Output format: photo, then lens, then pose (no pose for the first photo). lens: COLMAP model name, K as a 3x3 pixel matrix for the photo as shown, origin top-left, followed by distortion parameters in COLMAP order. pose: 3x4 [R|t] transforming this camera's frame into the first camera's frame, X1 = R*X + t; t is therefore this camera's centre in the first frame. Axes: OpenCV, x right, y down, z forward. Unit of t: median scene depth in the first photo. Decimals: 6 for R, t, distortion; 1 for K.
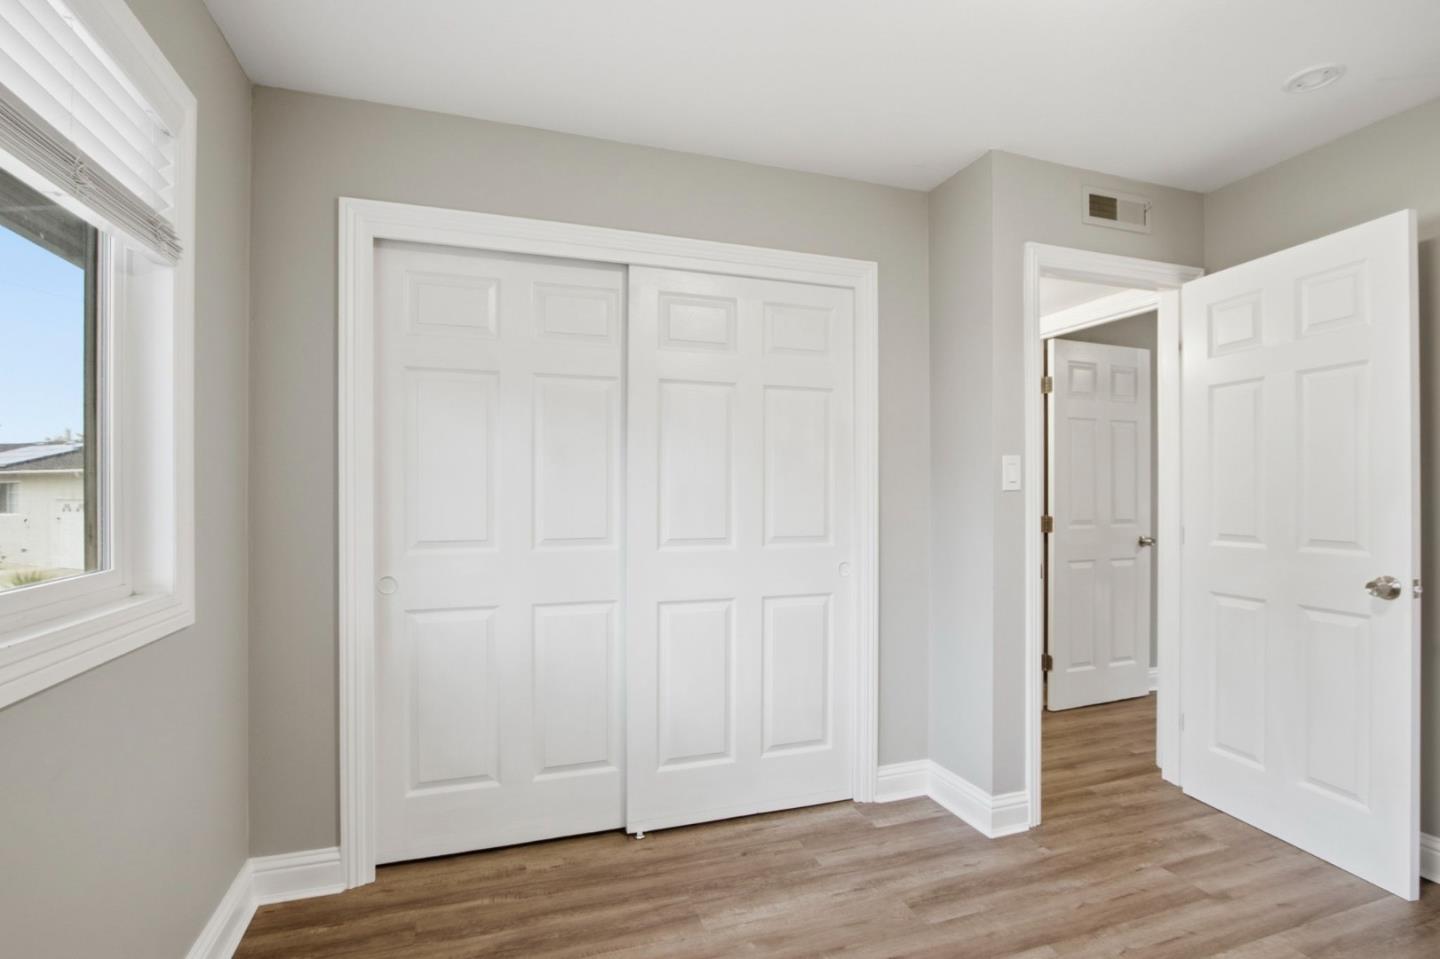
lens RADIAL K [[680.5, 0, 720.8], [0, 680.5, 492.4], [0, 0, 1]] dist [-0.016586, 0.005158]
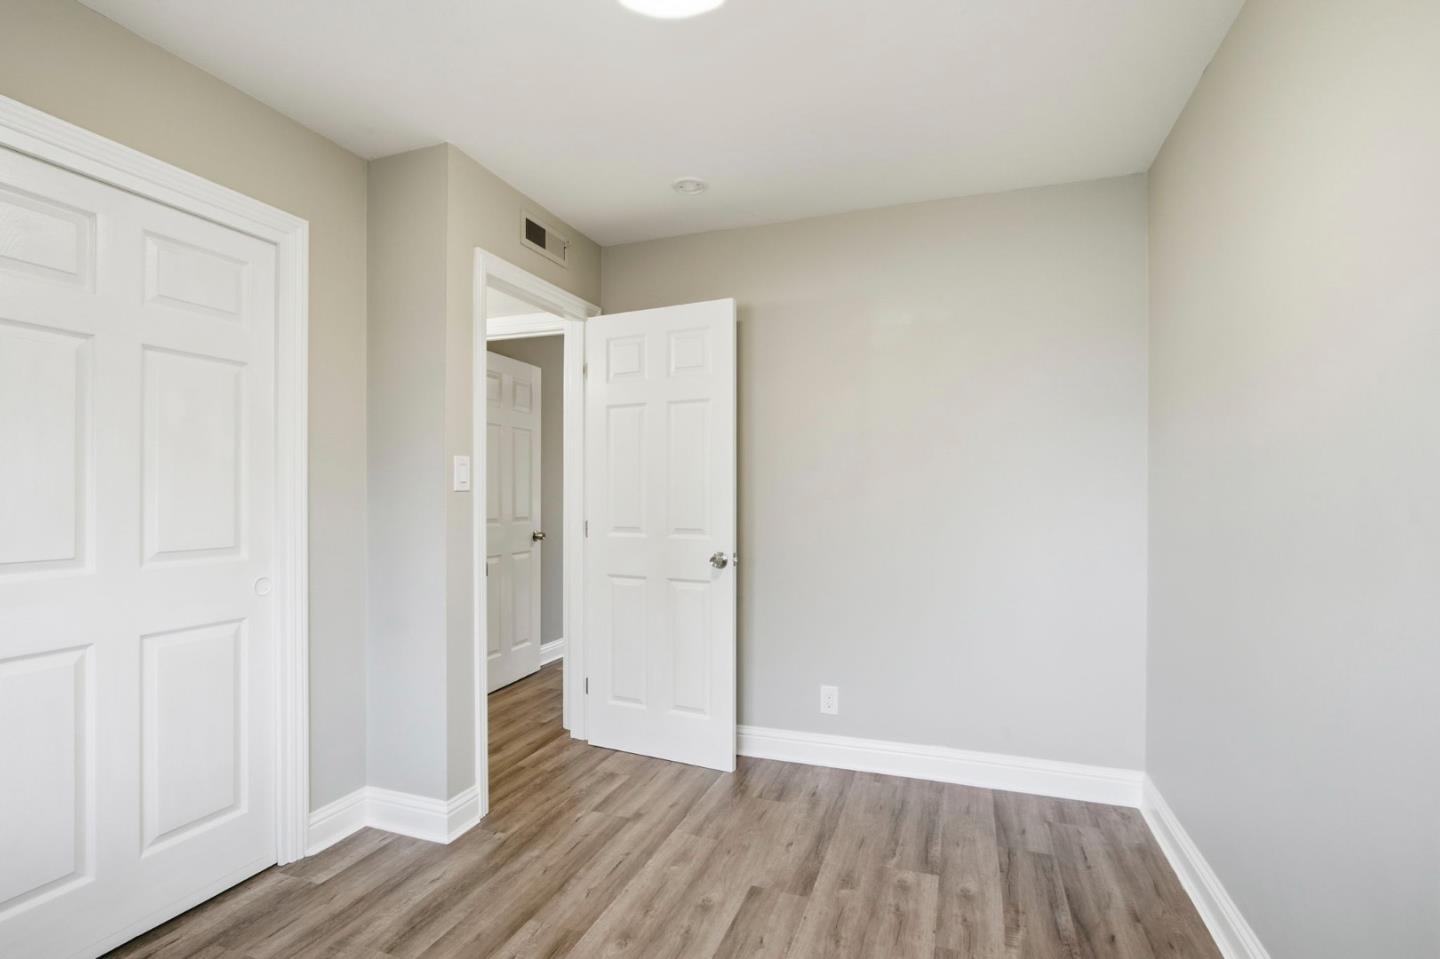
lens RADIAL K [[680.5, 0, 705.0], [0, 680.5, 496.8], [0, 0, 1]] dist [-0.016586, 0.005158]
pose [[0.634653, -0.002349, 0.772794, -0.122945], [-0.002126, 0.999986, 0.004785, 0.000678], [-0.772794, -0.004680, 0.634639, 0.088593]]
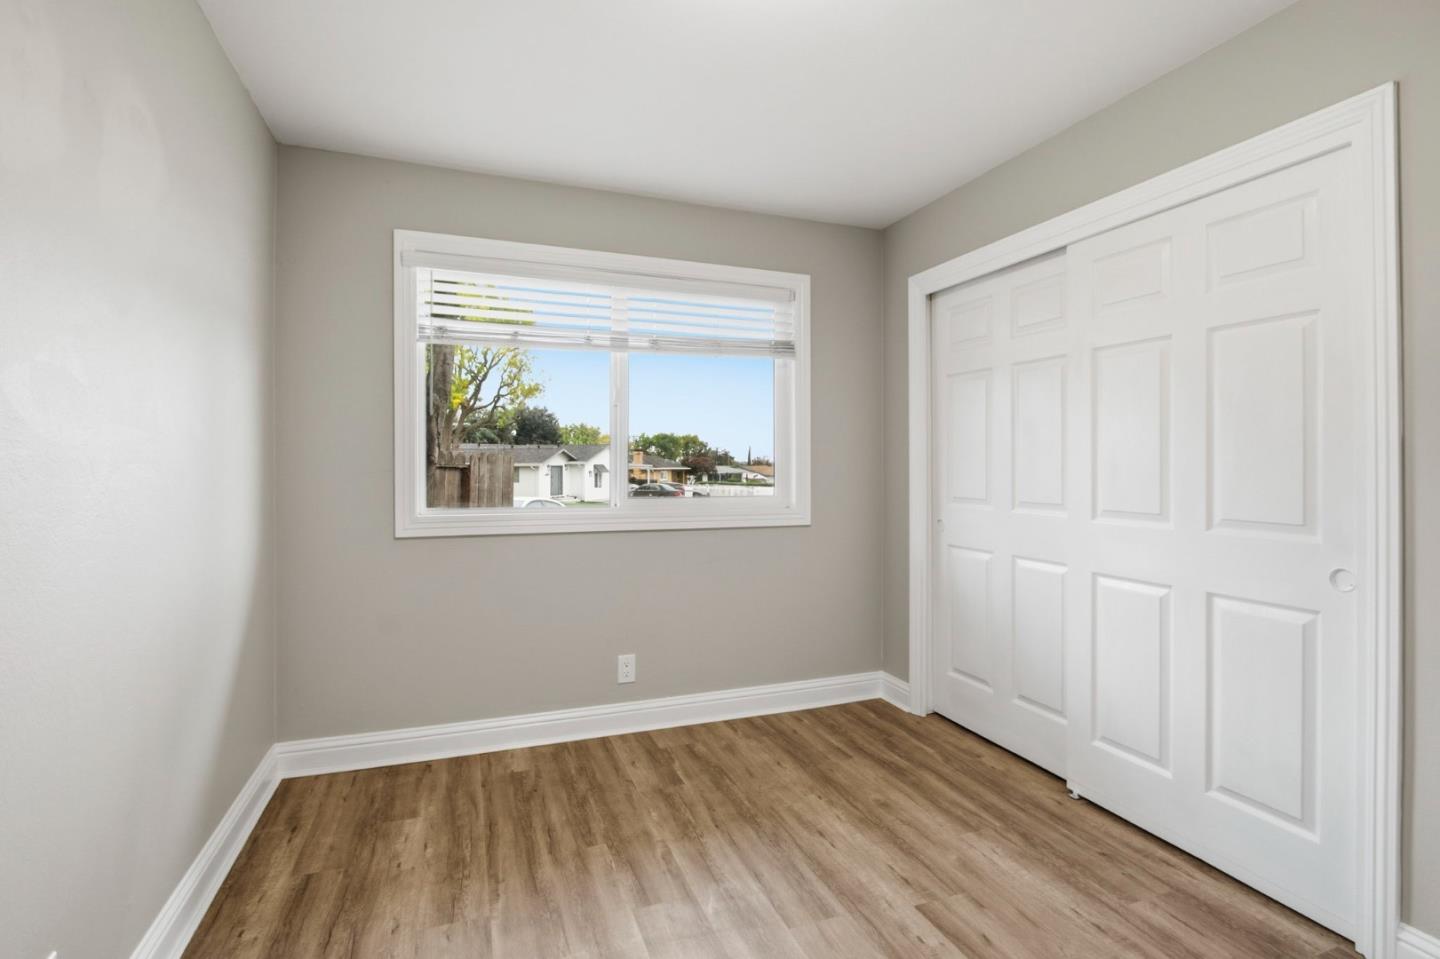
lens RADIAL K [[680.5, 0, 722.6], [0, 680.5, 465.4], [0, 0, 1]] dist [-0.016586, 0.005158]
pose [[0.046233, 0.002209, -0.998928, 0.908963], [-0.003922, 0.999990, 0.002030, 0.005172], [0.998923, 0.003824, 0.046241, 0.430100]]
